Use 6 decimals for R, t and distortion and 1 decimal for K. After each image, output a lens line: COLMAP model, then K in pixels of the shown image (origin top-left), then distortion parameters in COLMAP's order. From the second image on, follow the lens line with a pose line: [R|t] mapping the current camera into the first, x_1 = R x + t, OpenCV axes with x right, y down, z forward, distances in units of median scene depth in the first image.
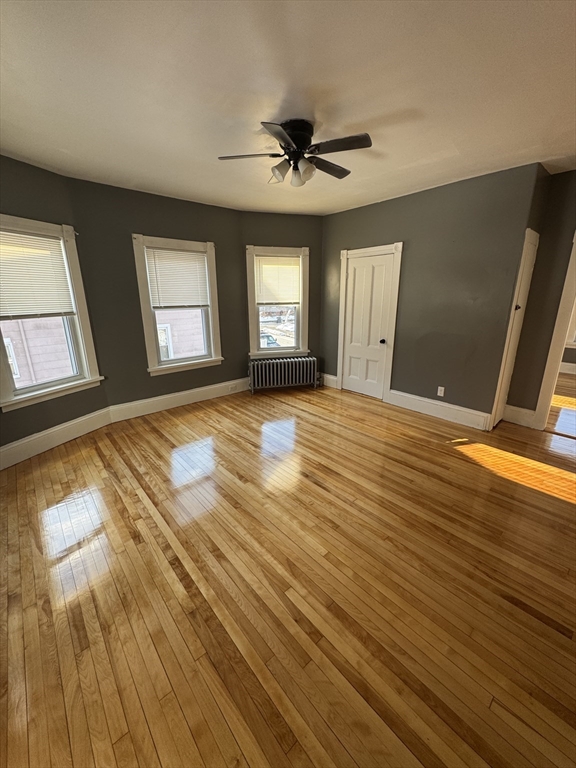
lens RADIAL K [[307.3, 0, 288.0], [0, 307.3, 382.5], [0, 0, 1]] dist [-0.003347, 0.000050]
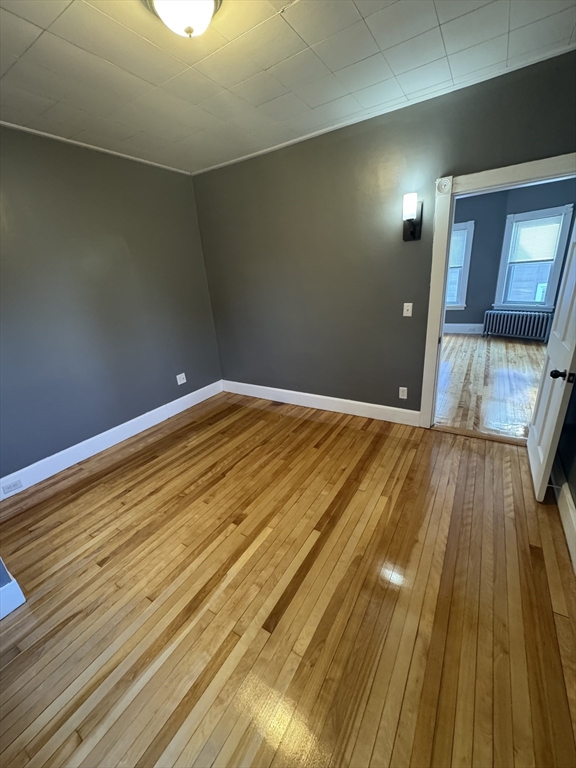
lens RADIAL K [[307.3, 0, 288.0], [0, 307.3, 382.5], [0, 0, 1]] dist [-0.003347, 0.000050]
pose [[0.286637, 0.305432, -0.908047, 1.116605], [-0.185657, 0.947560, 0.260118, 0.050635], [0.939878, 0.094026, 0.328312, -0.226879]]
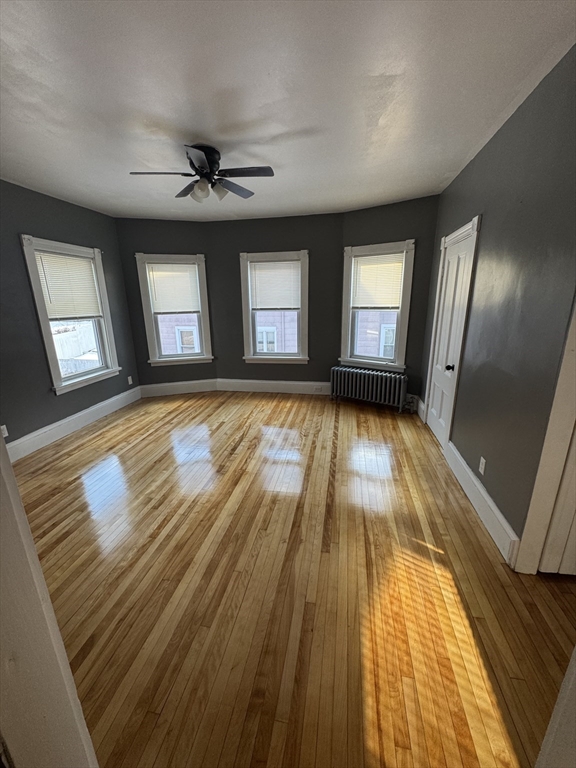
lens RADIAL K [[307.3, 0, 288.0], [0, 307.3, 382.5], [0, 0, 1]] dist [-0.003347, 0.000050]
pose [[0.618274, 0.206893, -0.758243, 0.671308], [-0.202690, 0.974071, 0.100509, -0.108177], [0.759377, 0.091546, 0.644178, 0.326749]]
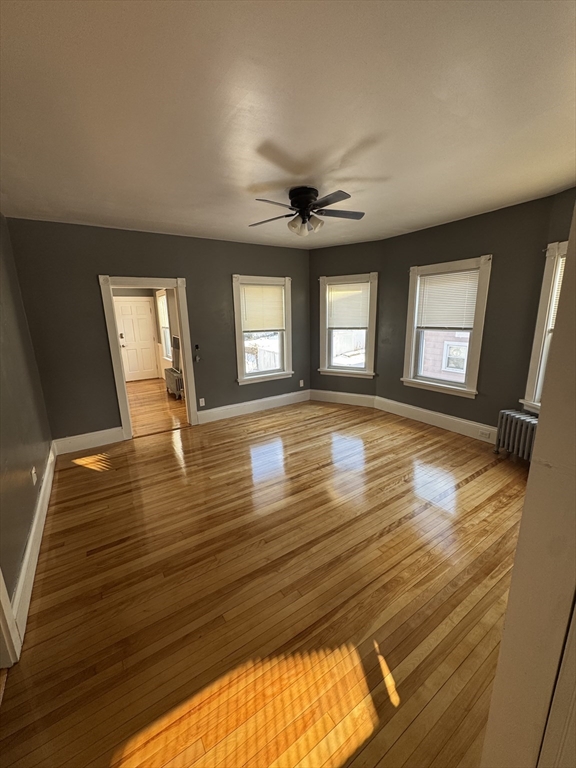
lens RADIAL K [[307.3, 0, 288.0], [0, 307.3, 382.5], [0, 0, 1]] dist [-0.003347, 0.000050]
pose [[-0.137868, 0.228807, -0.963660, 0.766989], [-0.244646, 0.934936, 0.256988, -0.229231], [0.959761, 0.271186, -0.072921, 0.680504]]
